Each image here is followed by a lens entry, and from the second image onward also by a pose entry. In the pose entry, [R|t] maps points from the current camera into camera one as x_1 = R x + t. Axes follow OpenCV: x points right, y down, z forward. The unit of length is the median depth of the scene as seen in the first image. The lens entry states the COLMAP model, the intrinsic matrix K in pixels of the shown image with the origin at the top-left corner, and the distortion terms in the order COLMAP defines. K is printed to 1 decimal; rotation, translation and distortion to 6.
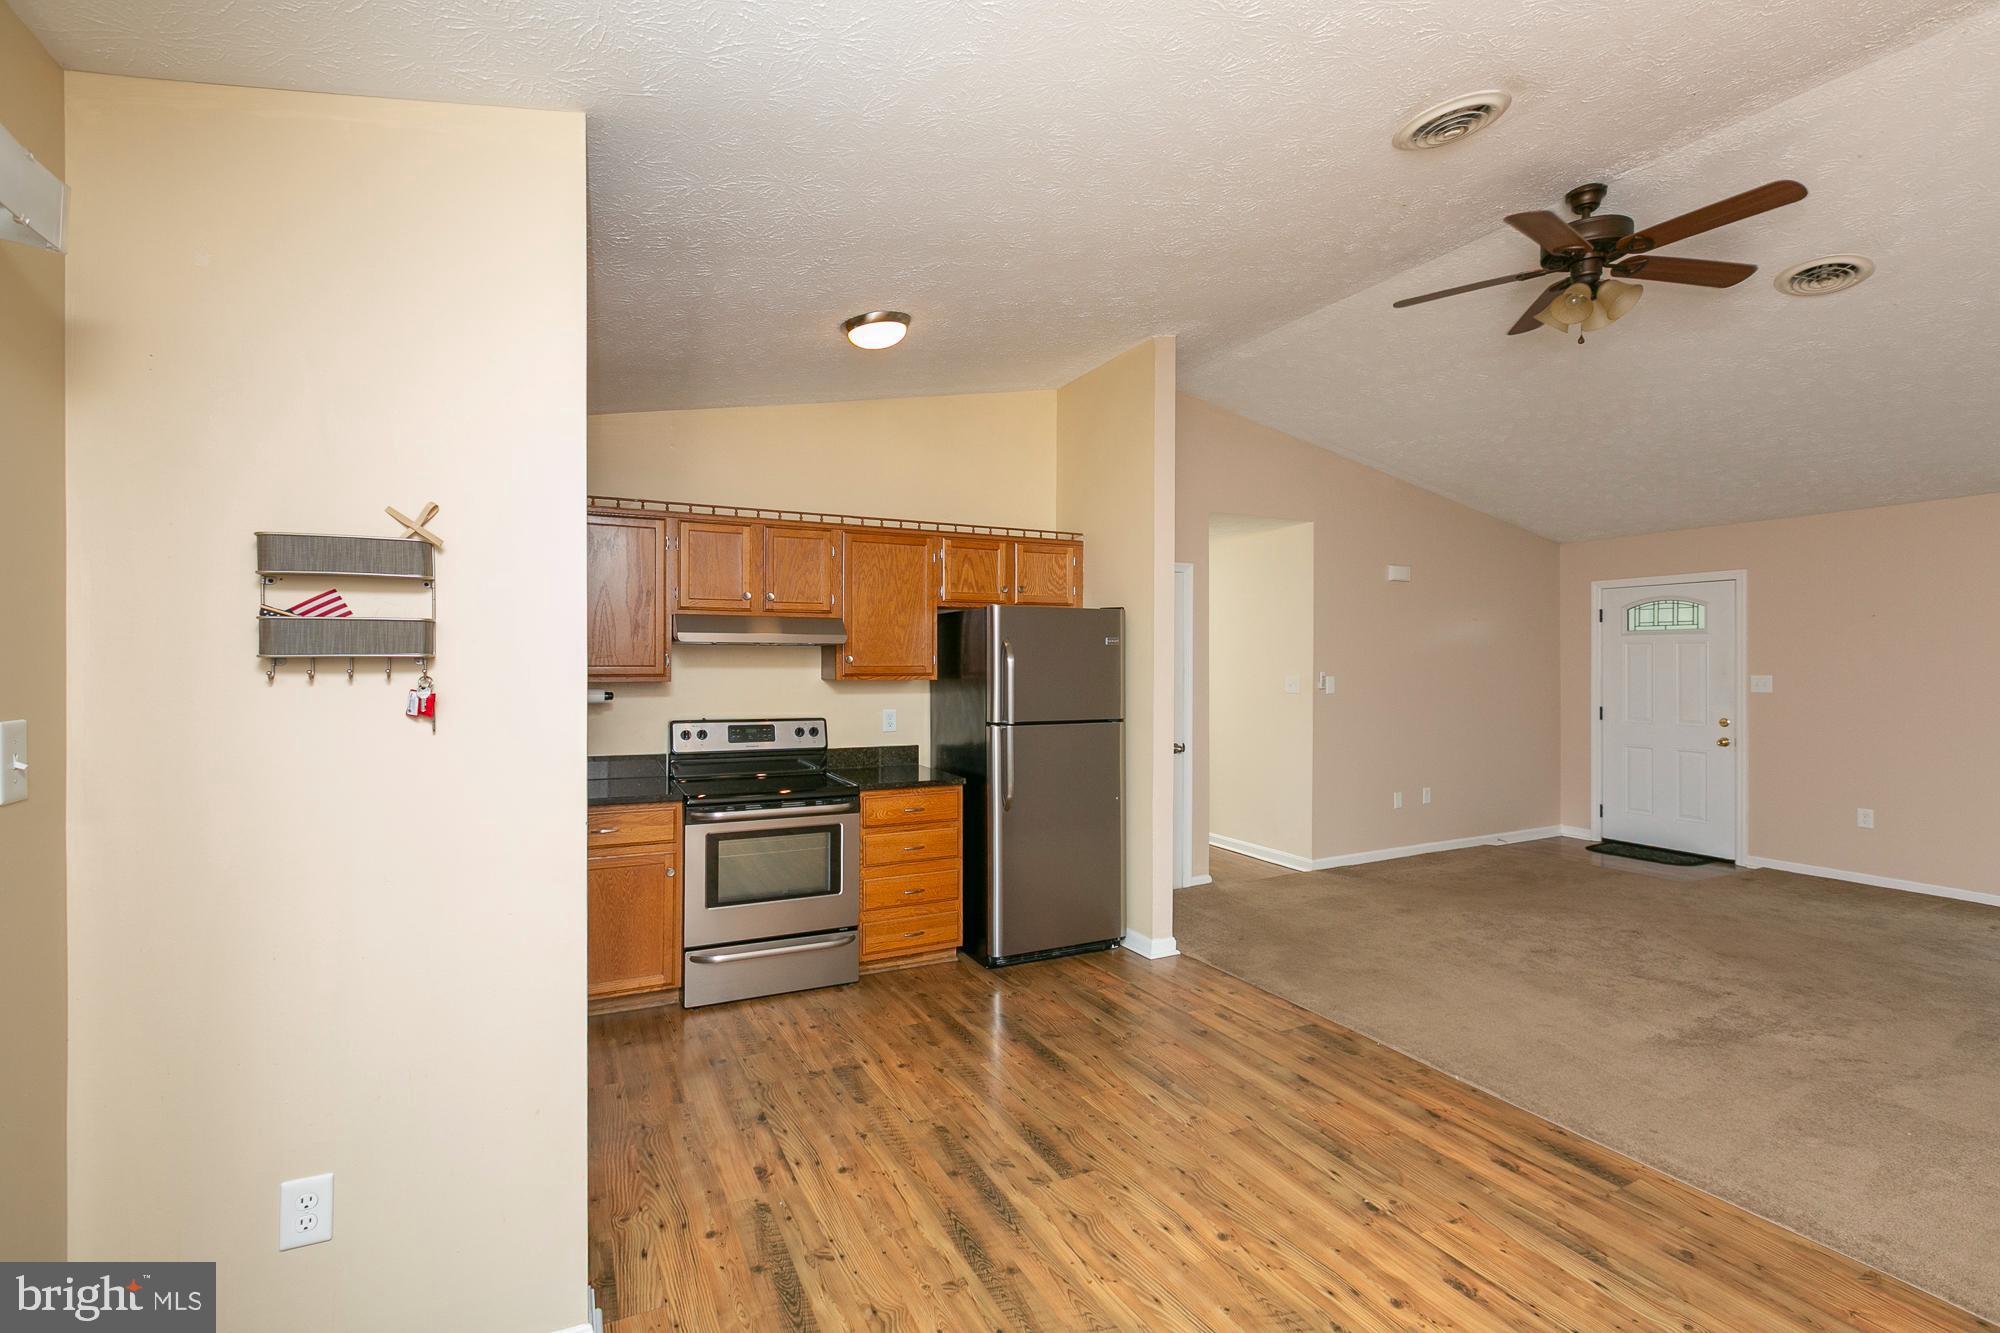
lens RADIAL K [[890.9, 0, 1023.7], [0, 890.9, 660.2], [0, 0, 1]] dist [-0.001412, -0.000475]
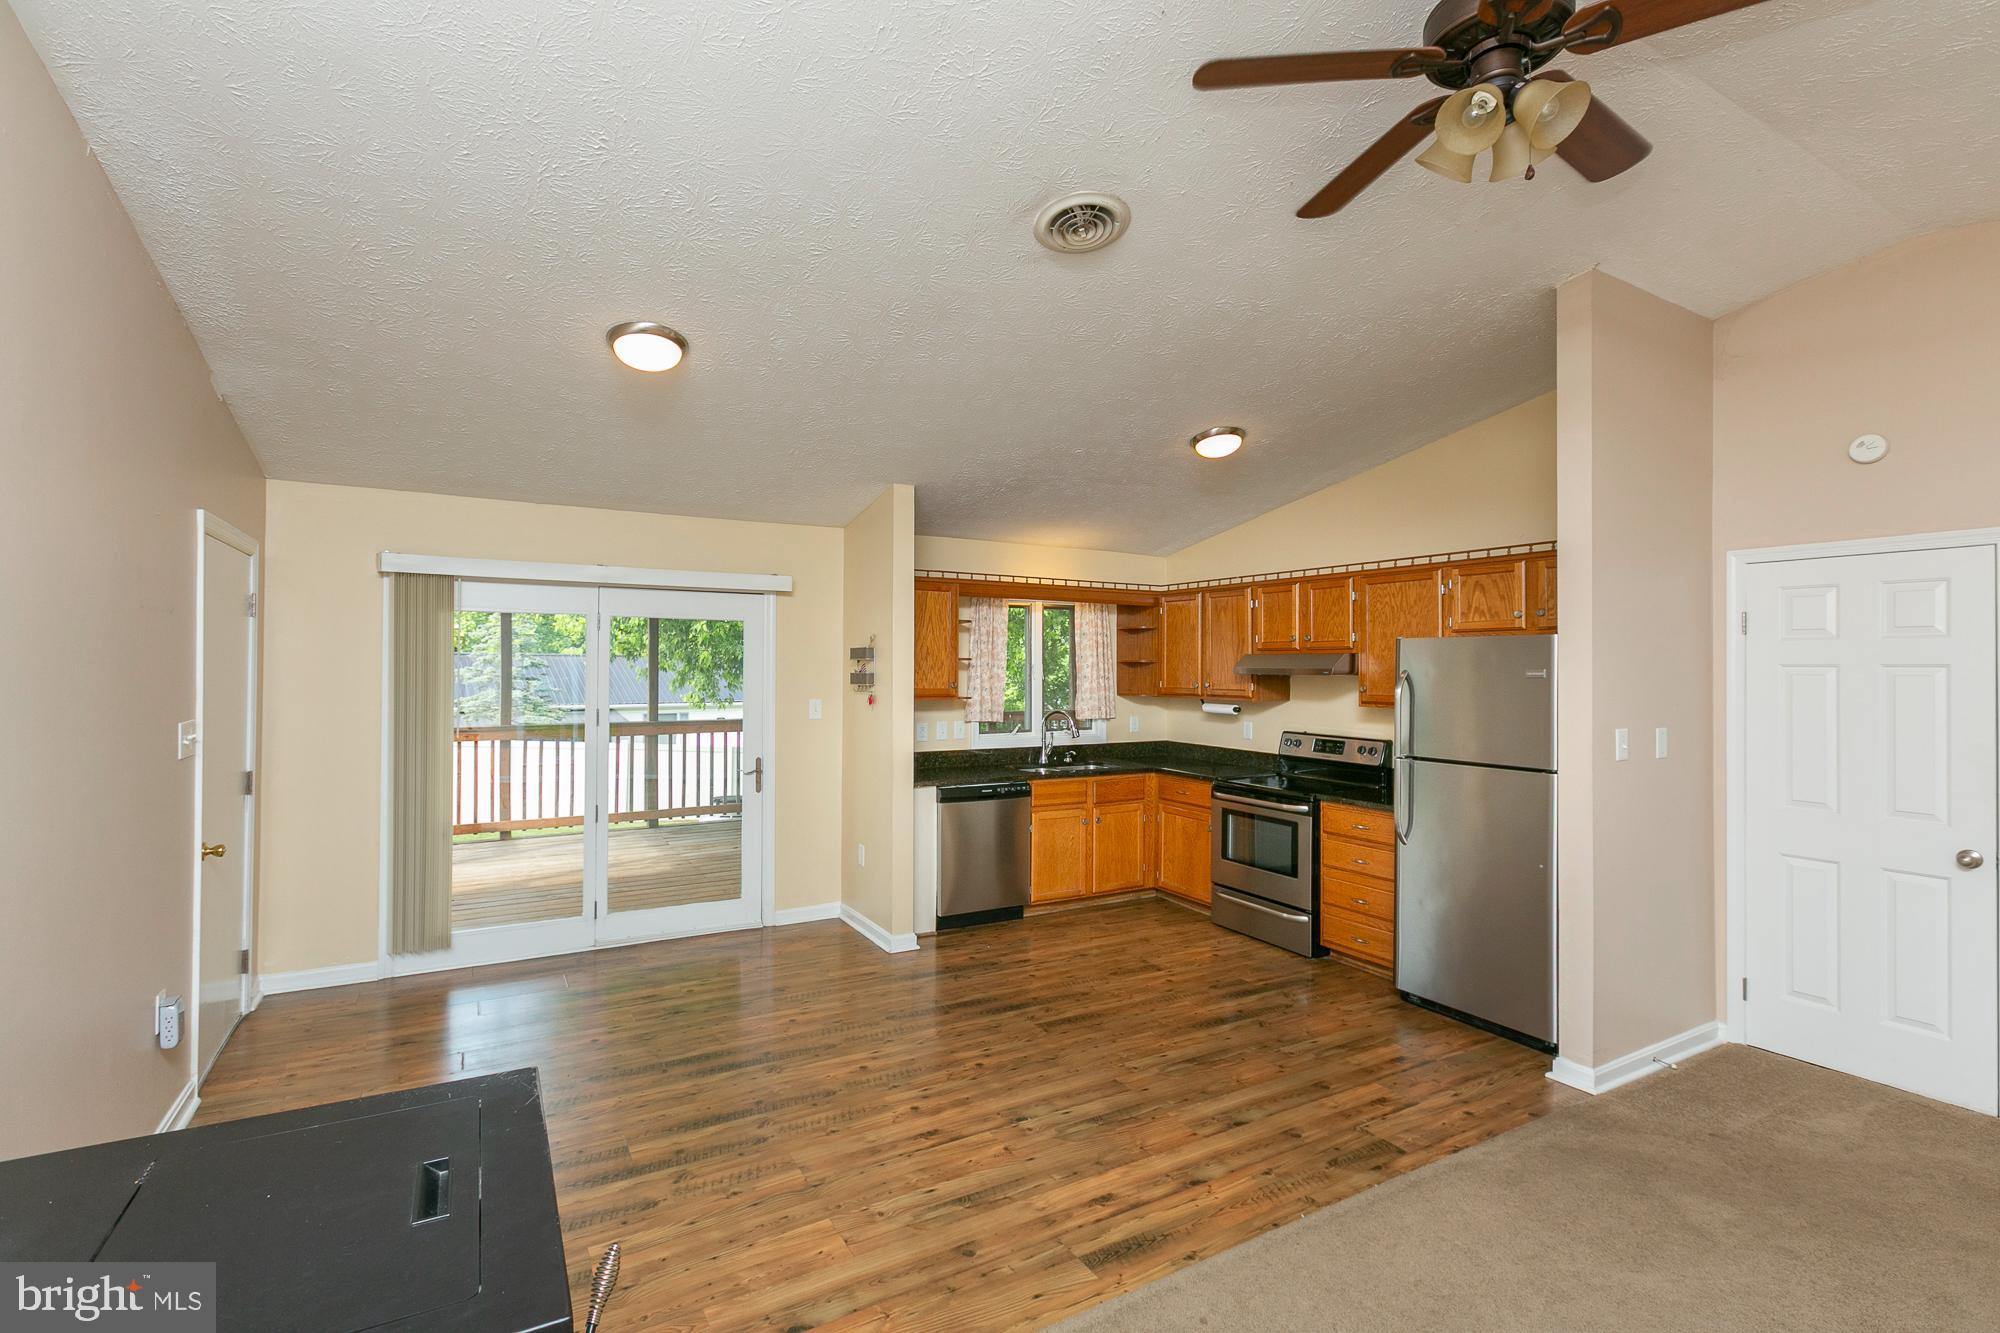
lens RADIAL K [[890.9, 0, 988.2], [0, 890.9, 671.0], [0, 0, 1]] dist [-0.001412, -0.000475]
pose [[0.037229, -0.006299, -0.999287, 1.172181], [-0.004539, 0.999969, -0.006473, -0.016708], [0.999296, 0.004776, 0.037199, 0.626628]]
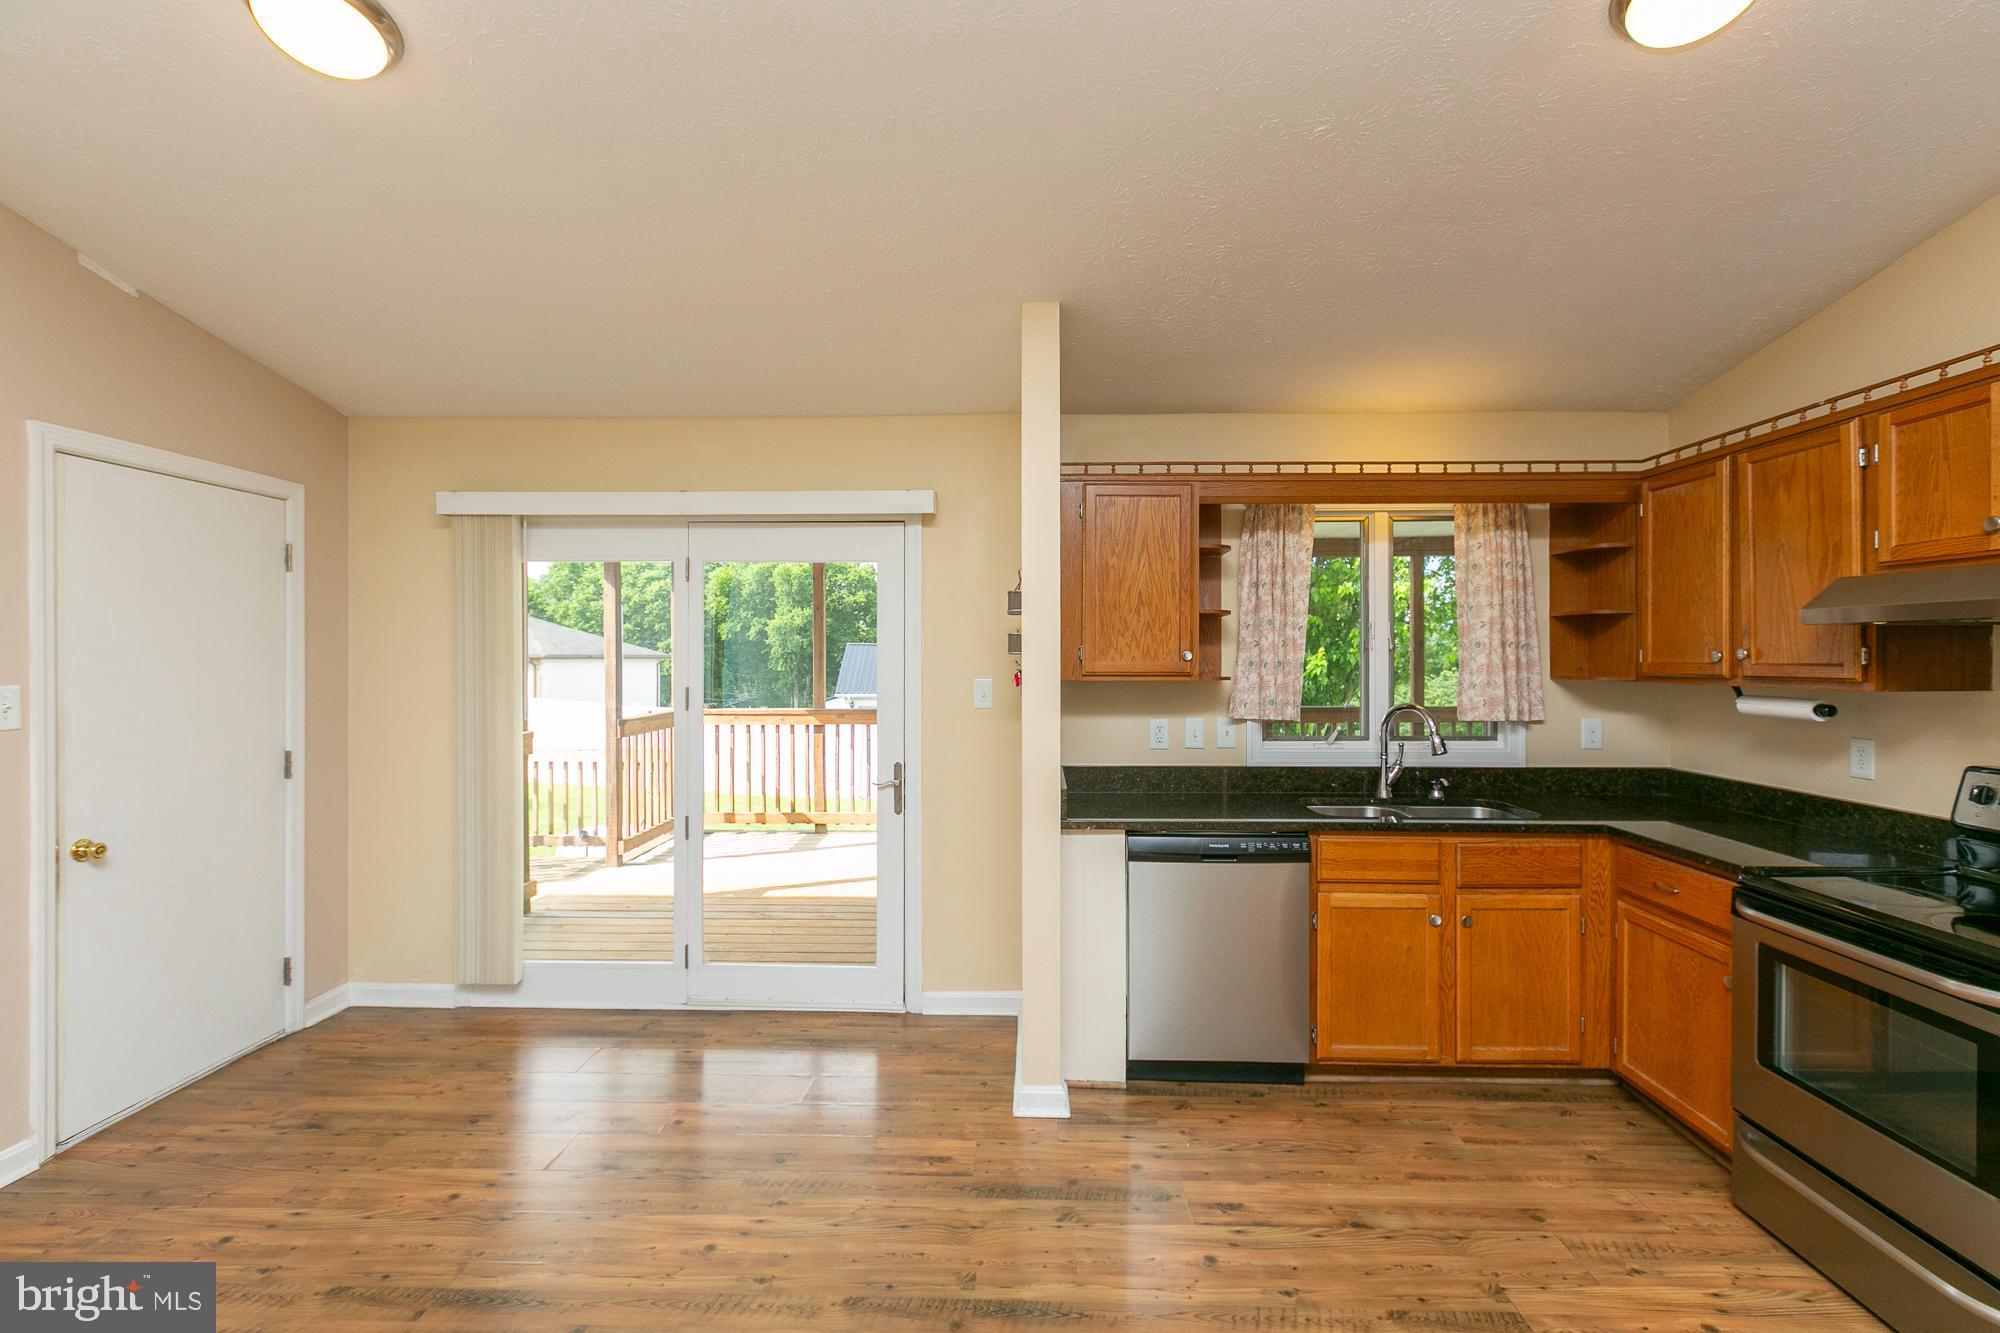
lens RADIAL K [[890.9, 0, 995.3], [0, 890.9, 658.3], [0, 0, 1]] dist [-0.001412, -0.000475]
pose [[-0.495672, -0.000414, -0.868510, 0.477211], [0.004935, 0.999982, -0.003293, -0.001151], [0.868496, -0.005918, -0.495662, 0.930165]]
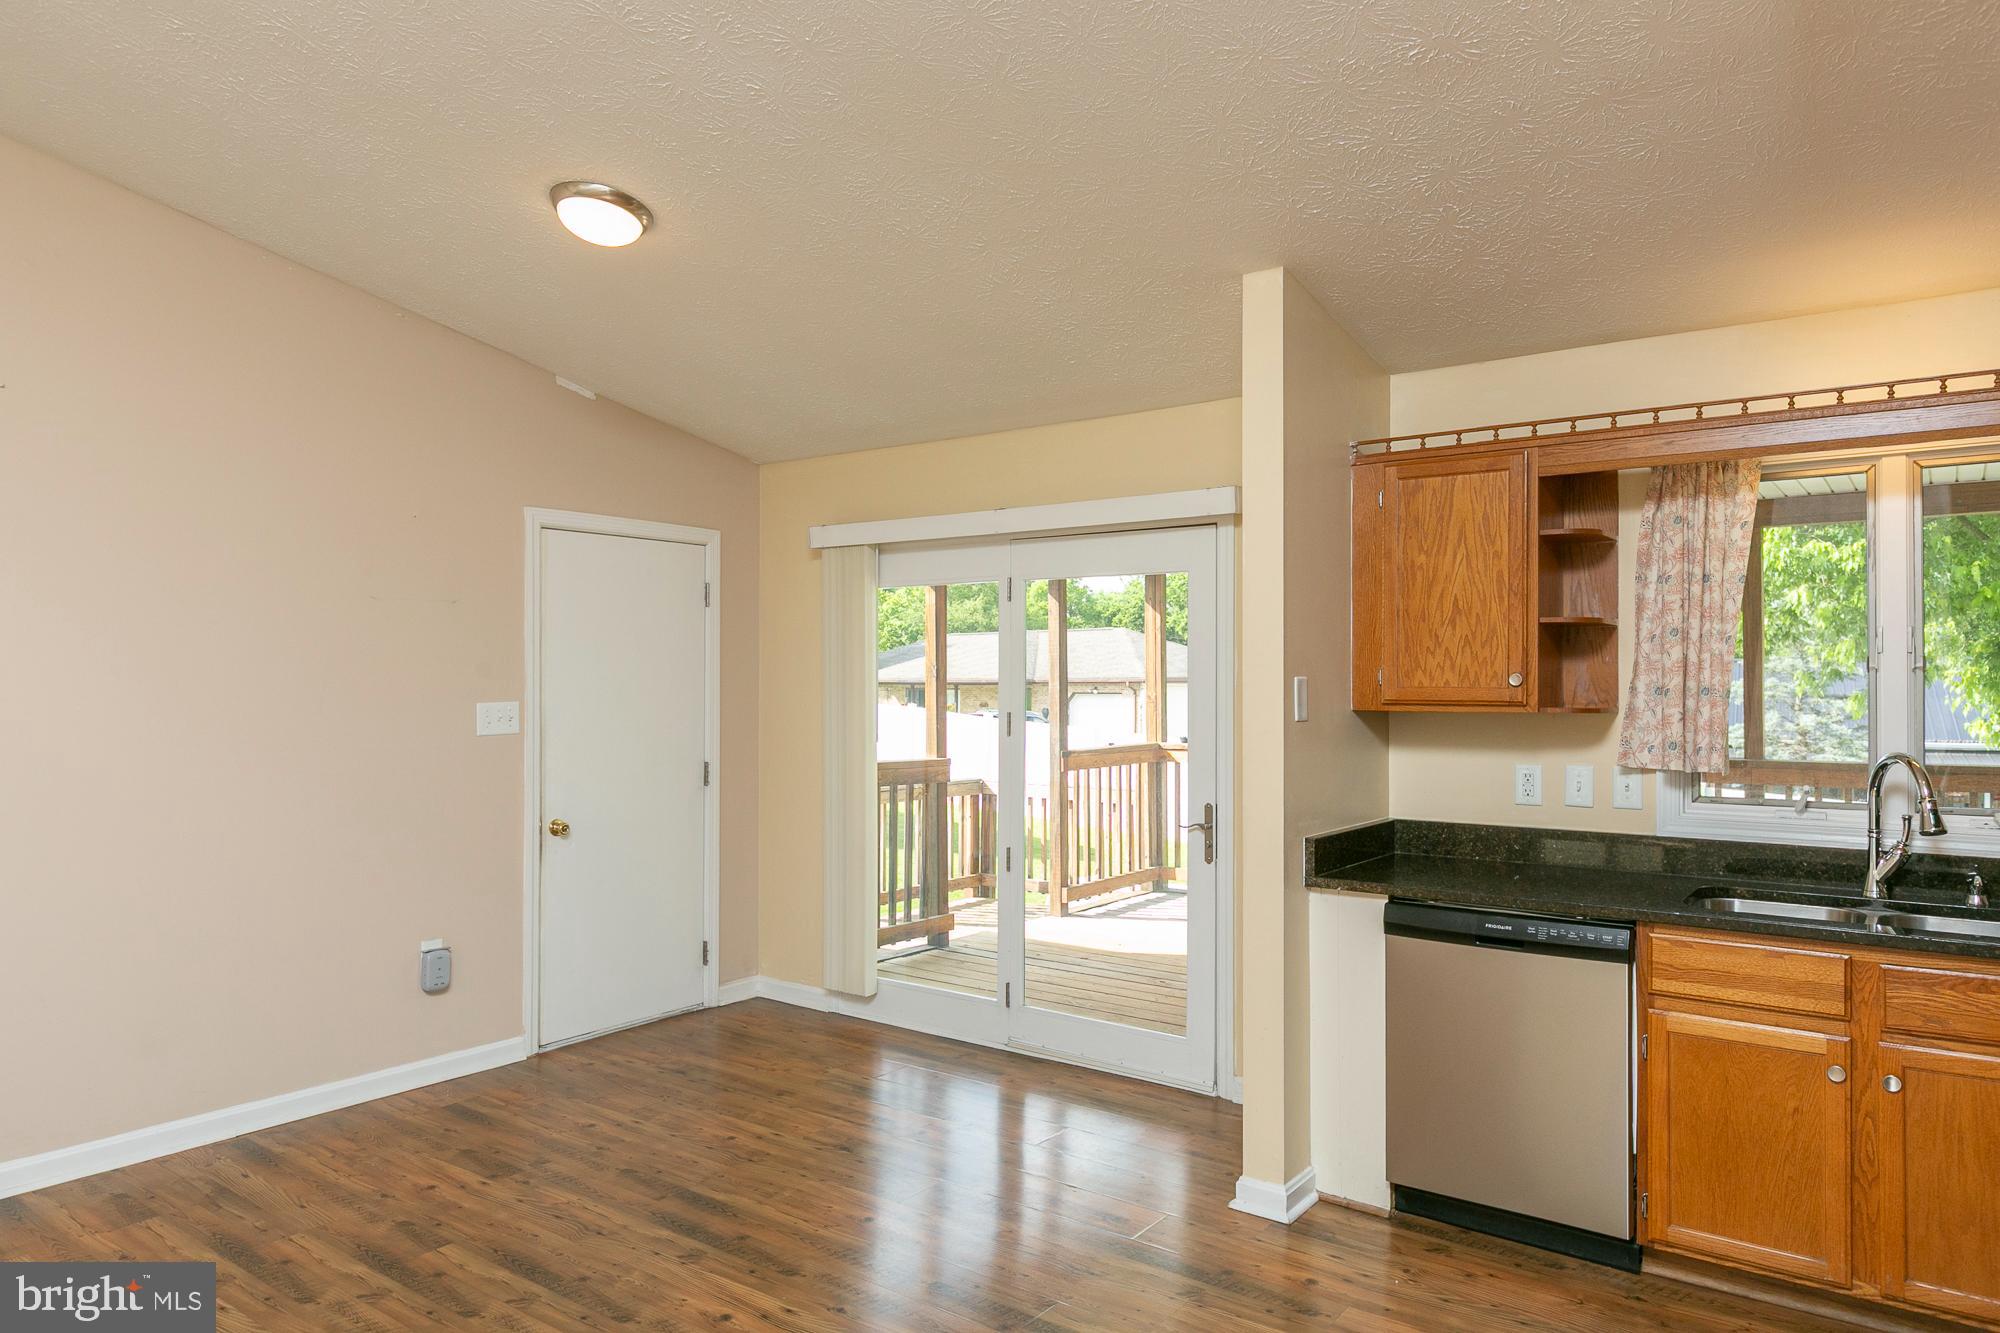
lens RADIAL K [[1257.9, 0, 1013.2], [0, 1257.9, 672.1], [0, 0, 1]] dist [0.002423, -0.000352]
pose [[-0.901327, -0.005587, -0.433103, 0.350870], [0.000170, 0.999912, -0.013253, 0.001702], [0.433139, -0.012019, -0.901247, 1.383701]]
